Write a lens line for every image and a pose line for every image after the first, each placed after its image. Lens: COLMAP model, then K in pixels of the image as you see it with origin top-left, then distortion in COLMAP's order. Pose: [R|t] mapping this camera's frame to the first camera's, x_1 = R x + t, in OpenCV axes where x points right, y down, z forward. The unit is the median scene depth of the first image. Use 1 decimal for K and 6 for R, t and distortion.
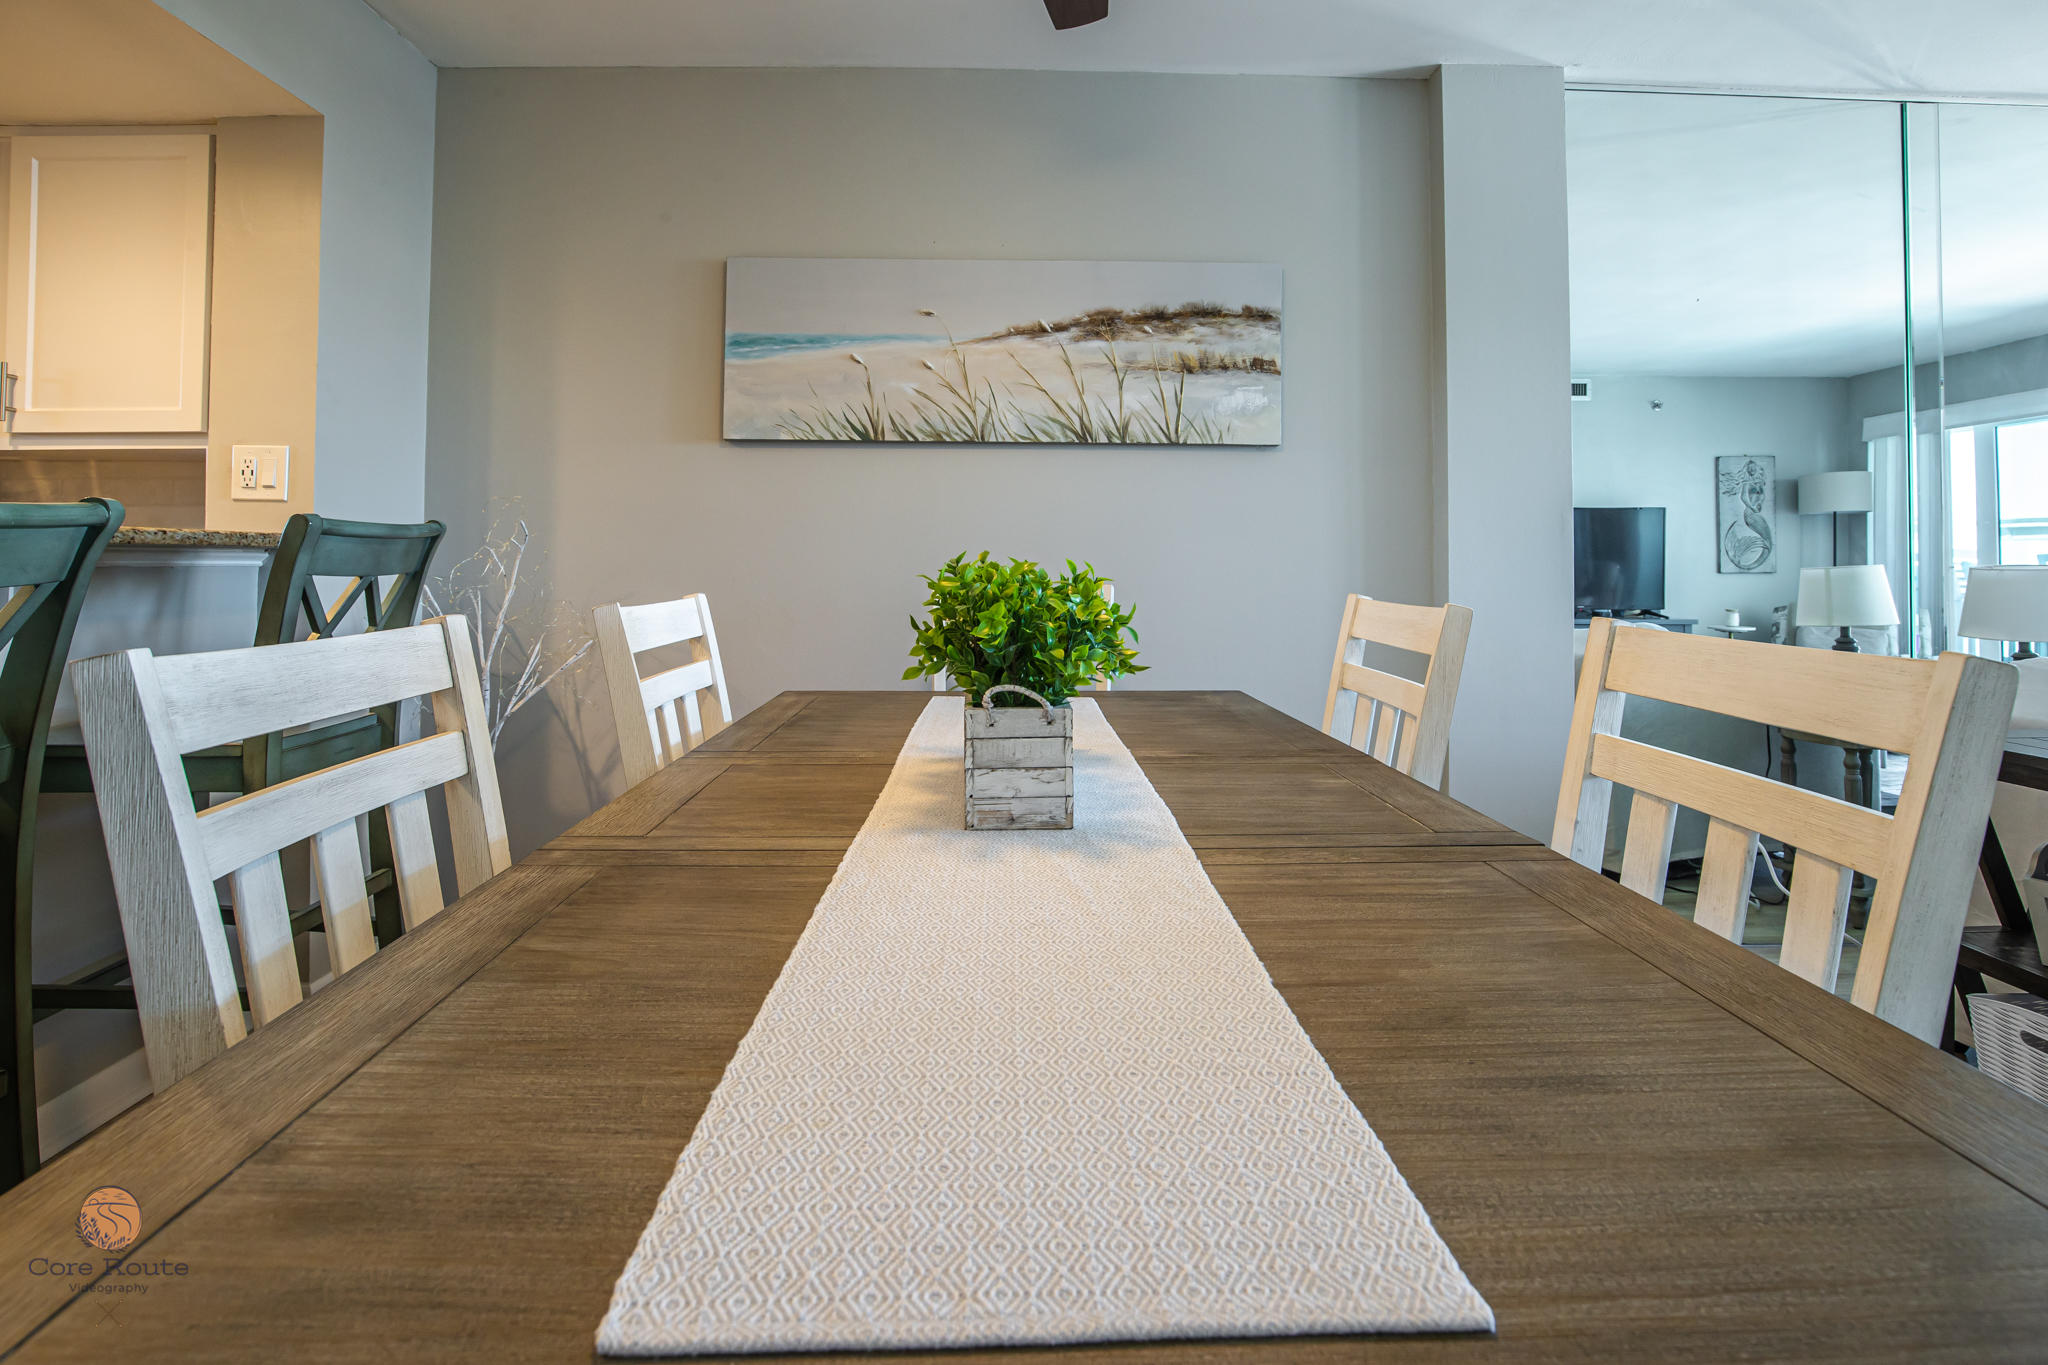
lens RADIAL K [[995.6, 0, 1012.7], [0, 995.6, 551.3], [0, 0, 1]] dist [-0.027678, 0.000704]
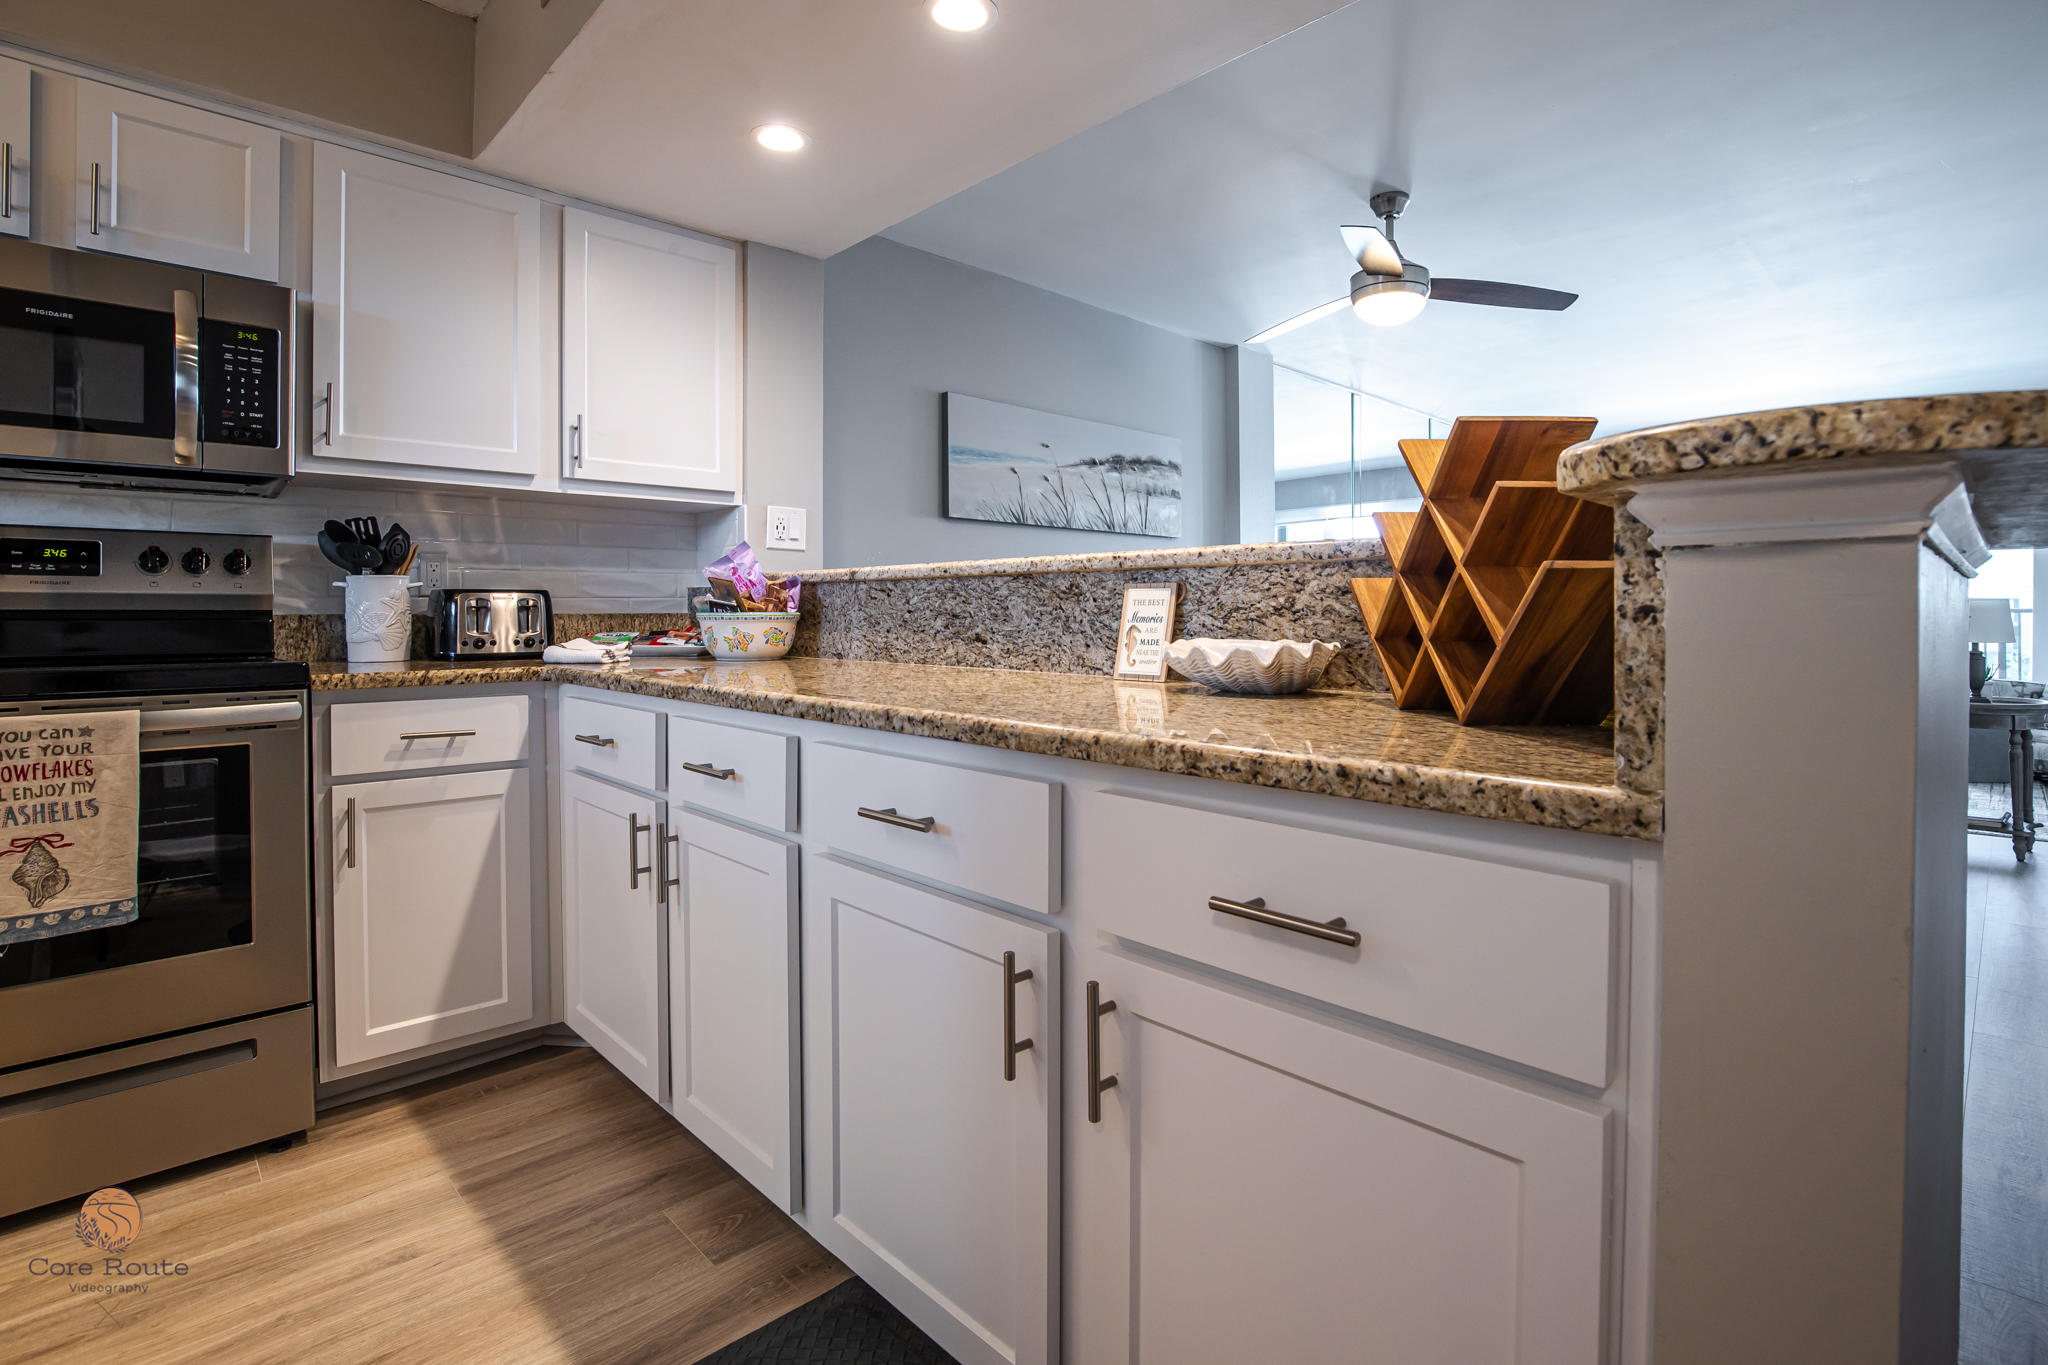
lens RADIAL K [[962.1, 0, 1025.1], [0, 962.1, 619.0], [0, 0, 1]] dist [-0.022989, 0.000450]
pose [[0.742873, -0.008943, 0.669373, -1.157568], [-0.004335, 0.999826, 0.018168, 0.013809], [-0.669419, -0.016398, 0.742704, -0.143261]]
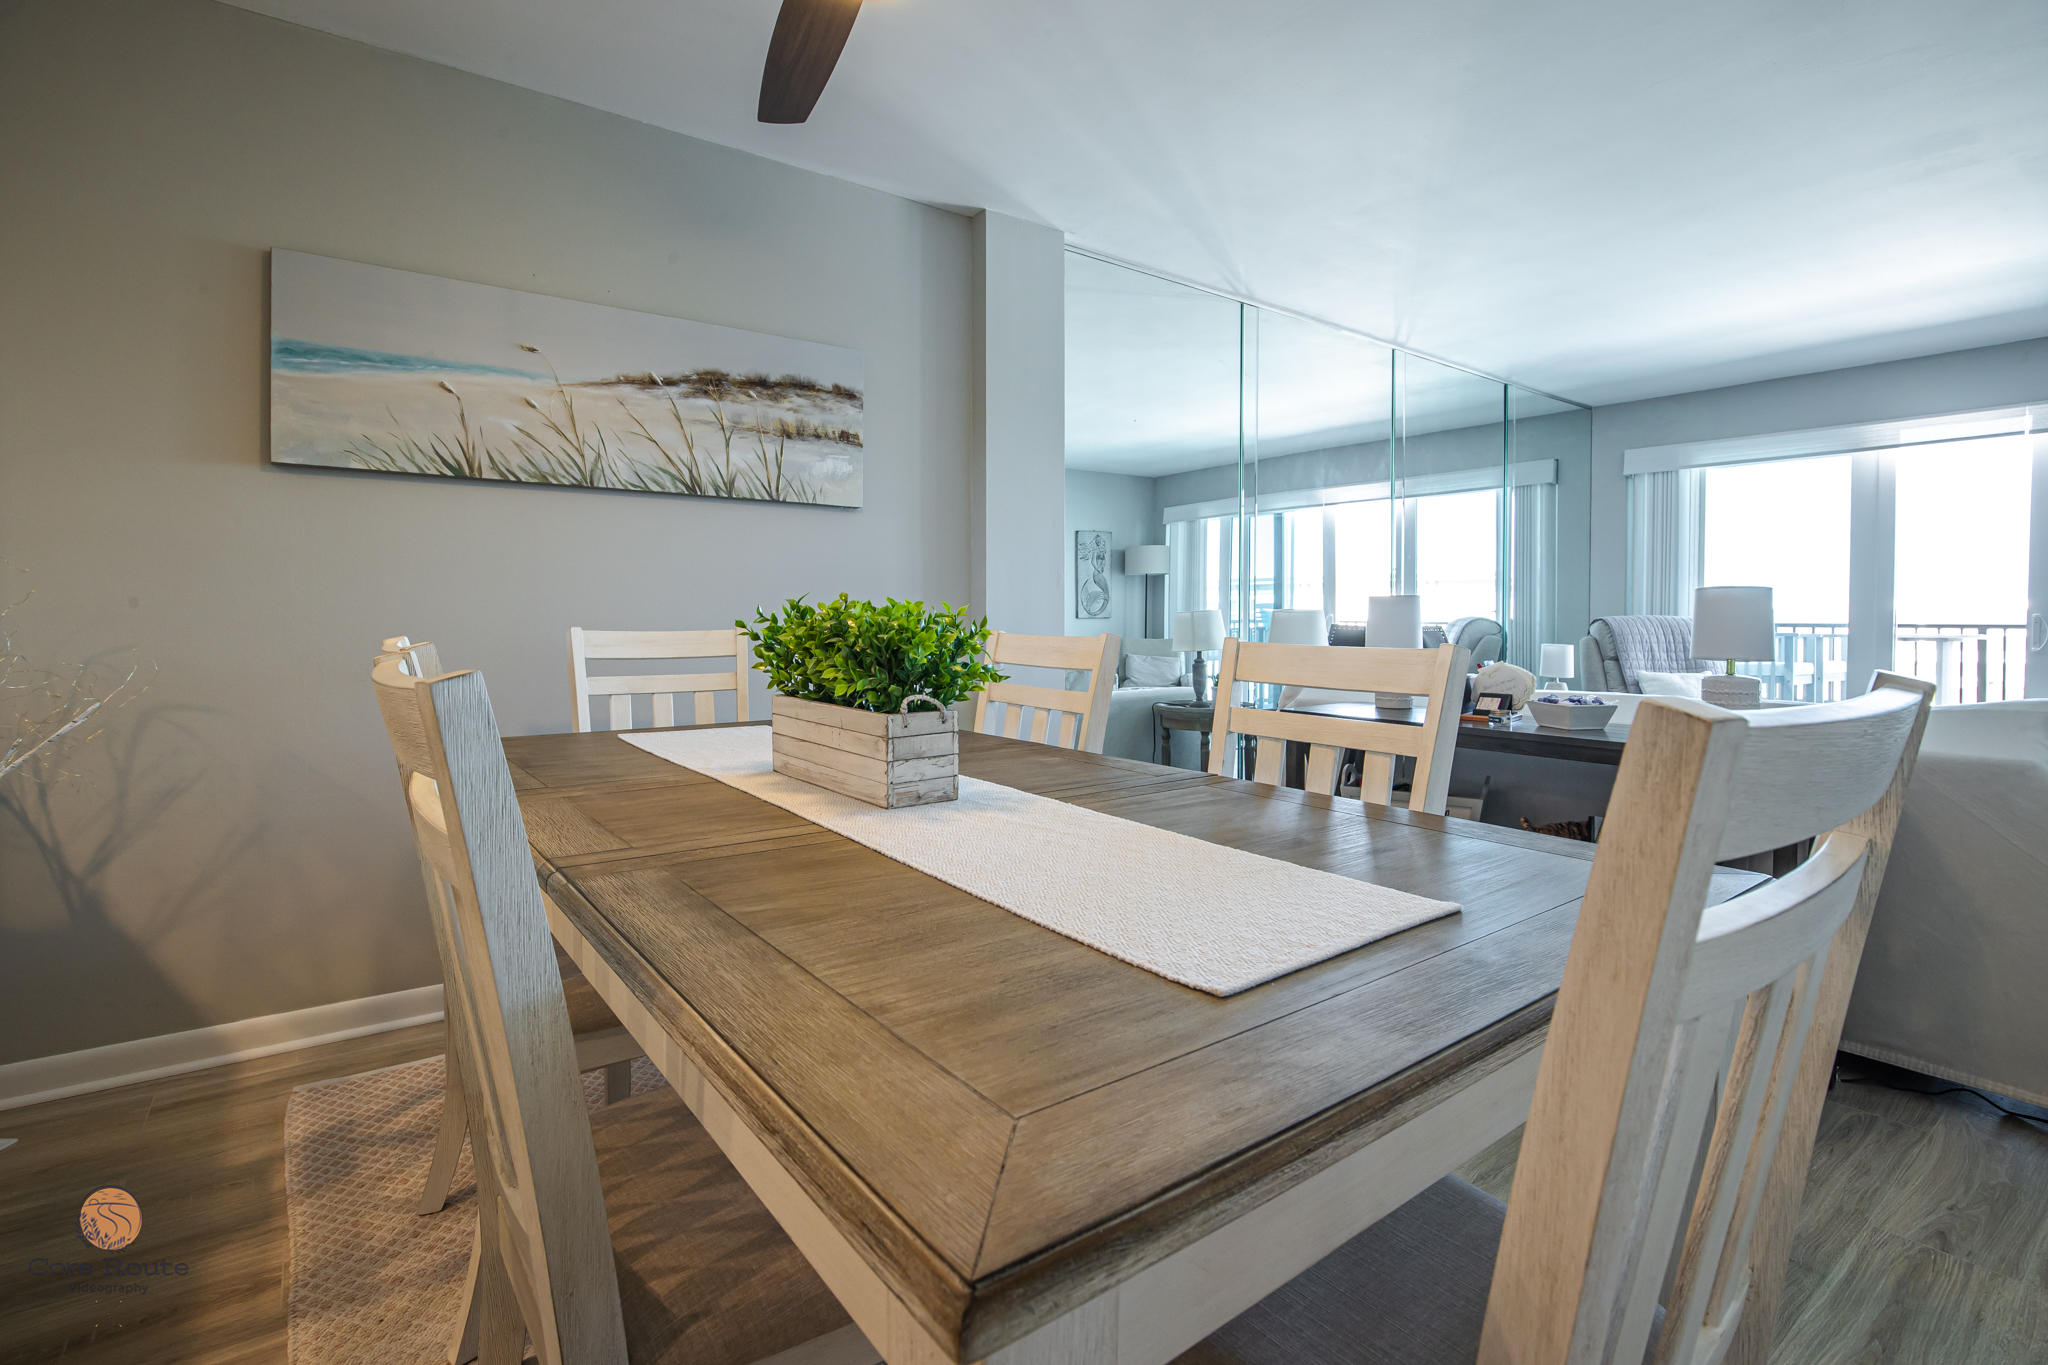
lens RADIAL K [[952.6, 0, 1021.7], [0, 952.6, 642.6], [0, 0, 1]] dist [-0.024261, -0.000044]
pose [[0.821832, -0.018336, 0.569435, -0.220544], [-0.006365, 0.999124, 0.041359, 0.004776], [-0.569695, -0.037615, 0.820995, -0.037258]]
